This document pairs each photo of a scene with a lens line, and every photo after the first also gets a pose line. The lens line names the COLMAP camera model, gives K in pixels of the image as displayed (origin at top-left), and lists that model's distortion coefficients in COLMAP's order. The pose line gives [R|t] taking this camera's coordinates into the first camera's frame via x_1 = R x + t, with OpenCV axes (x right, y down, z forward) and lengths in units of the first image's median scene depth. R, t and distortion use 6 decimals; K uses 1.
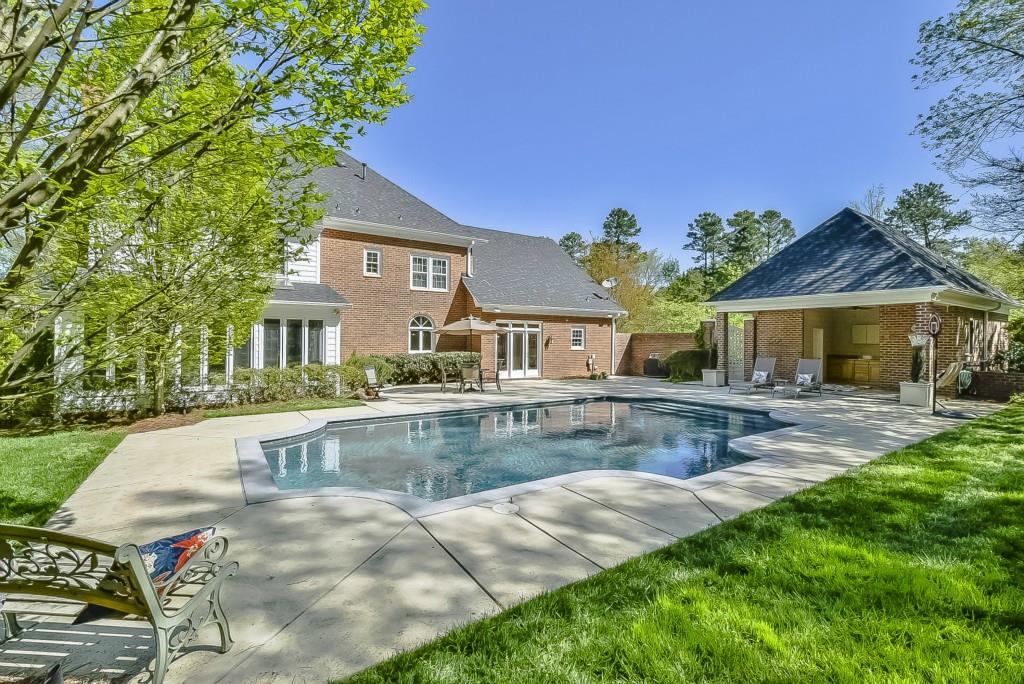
lens RADIAL K [[453.6, 0, 512.1], [0, 453.6, 339.4], [0, 0, 1]] dist [-0.000209, -0.001533]
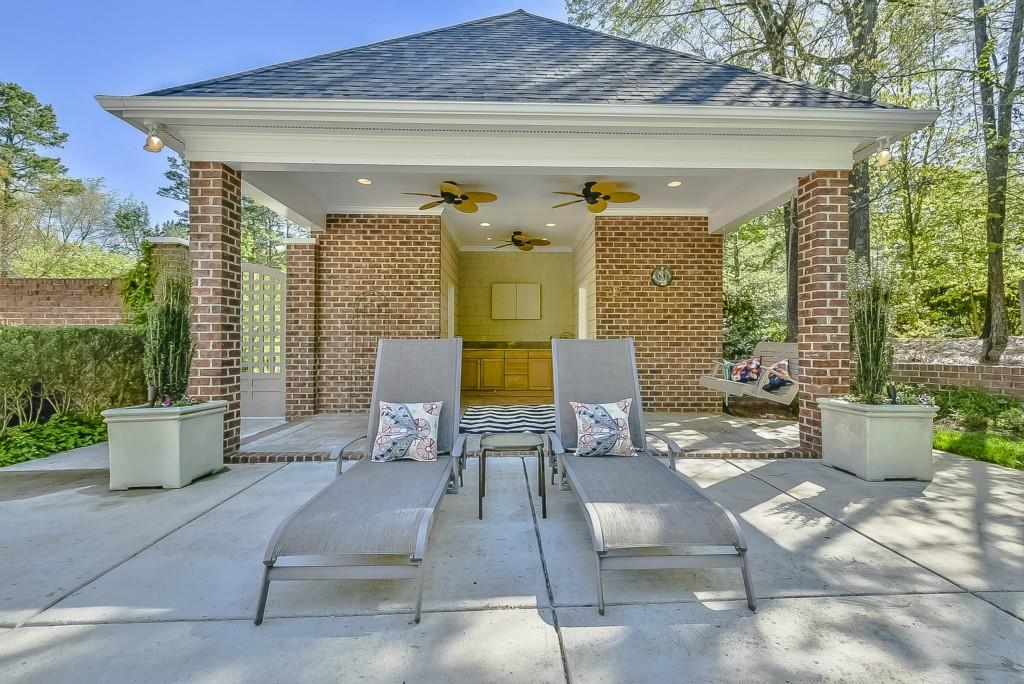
lens RADIAL K [[453.6, 0, 522.1], [0, 453.6, 335.1], [0, 0, 1]] dist [-0.000209, -0.001533]
pose [[0.527094, 0.010930, 0.849737, 0.316473], [0.002045, 0.999898, -0.014130, 0.033525], [-0.849805, 0.009186, 0.527018, 0.673587]]
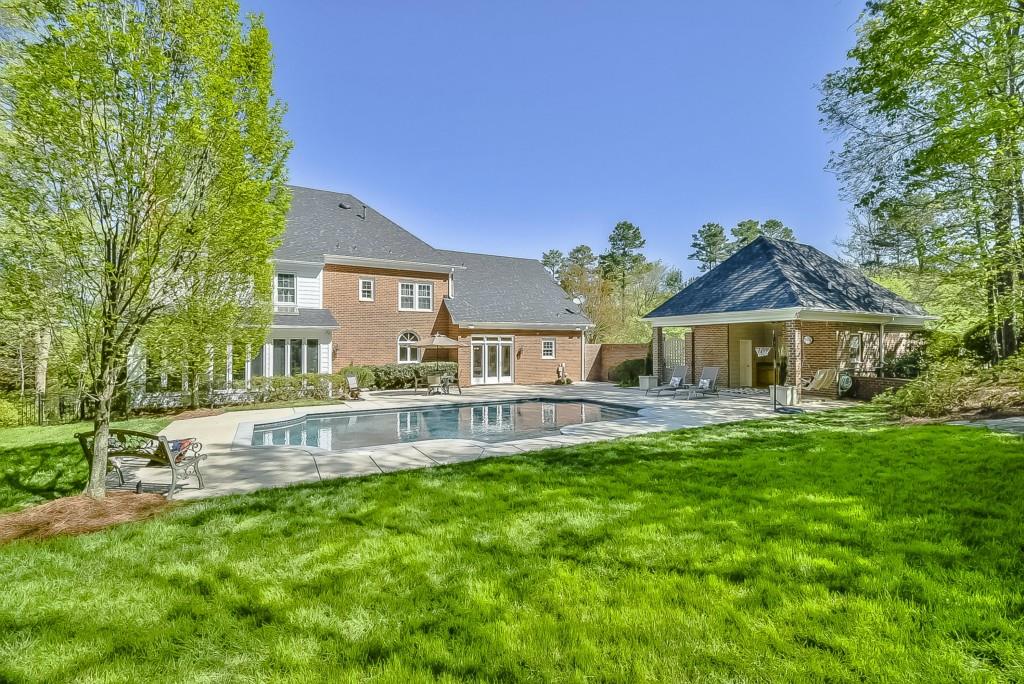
lens RADIAL K [[453.6, 0, 513.0], [0, 453.6, 343.1], [0, 0, 1]] dist [-0.000209, -0.001533]
pose [[0.997116, -0.010161, -0.075212, 0.167105], [0.009616, 0.999925, -0.007611, -0.011463], [0.075284, 0.006866, 0.997139, -0.179734]]
